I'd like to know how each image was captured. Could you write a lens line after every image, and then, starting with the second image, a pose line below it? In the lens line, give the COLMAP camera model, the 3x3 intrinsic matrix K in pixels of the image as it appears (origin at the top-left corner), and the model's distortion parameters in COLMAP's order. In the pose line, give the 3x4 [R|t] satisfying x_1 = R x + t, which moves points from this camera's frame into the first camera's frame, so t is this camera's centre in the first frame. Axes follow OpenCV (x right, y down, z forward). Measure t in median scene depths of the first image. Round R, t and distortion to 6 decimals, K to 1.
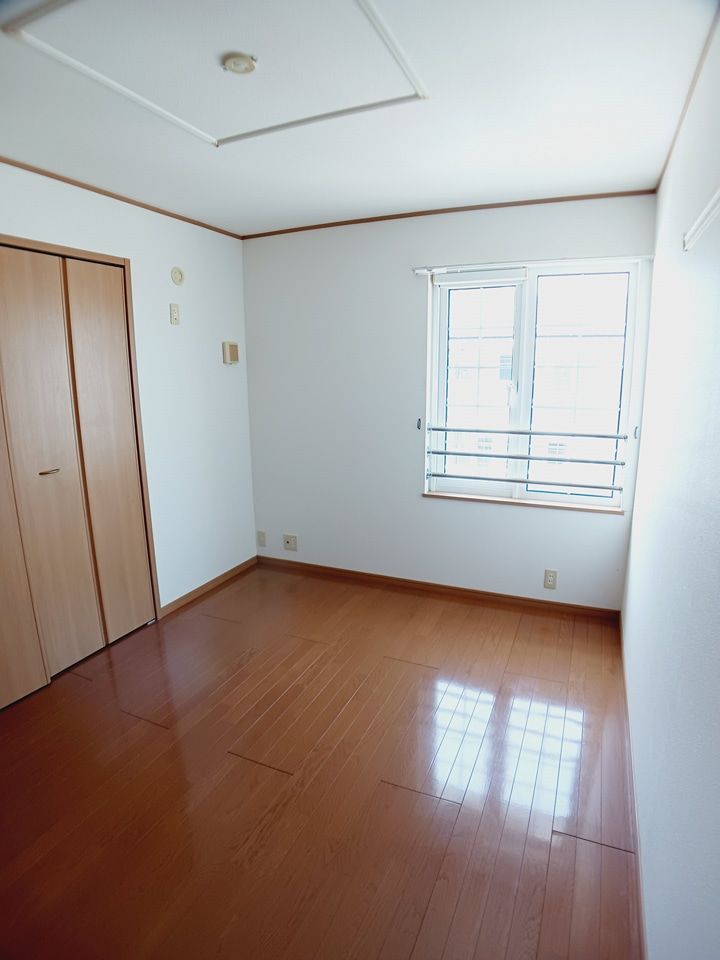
lens RADIAL K [[526.9, 0, 355.8], [0, 526.9, 478.4], [0, 0, 1]] dist [-0.067365, 0.000124]
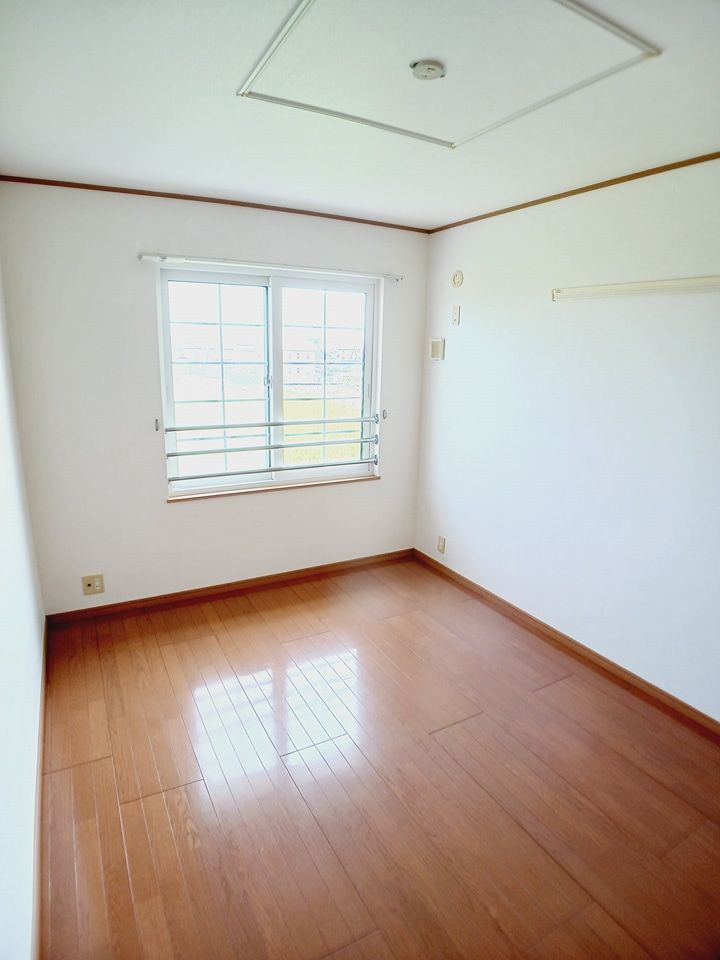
lens RADIAL K [[526.9, 0, 355.8], [0, 526.9, 478.4], [0, 0, 1]] dist [-0.067365, 0.000124]
pose [[0.608312, -0.153772, 0.778660, -0.429808], [0.146187, 0.985976, 0.080508, -0.036816], [-0.780119, 0.064856, 0.622260, 0.181607]]
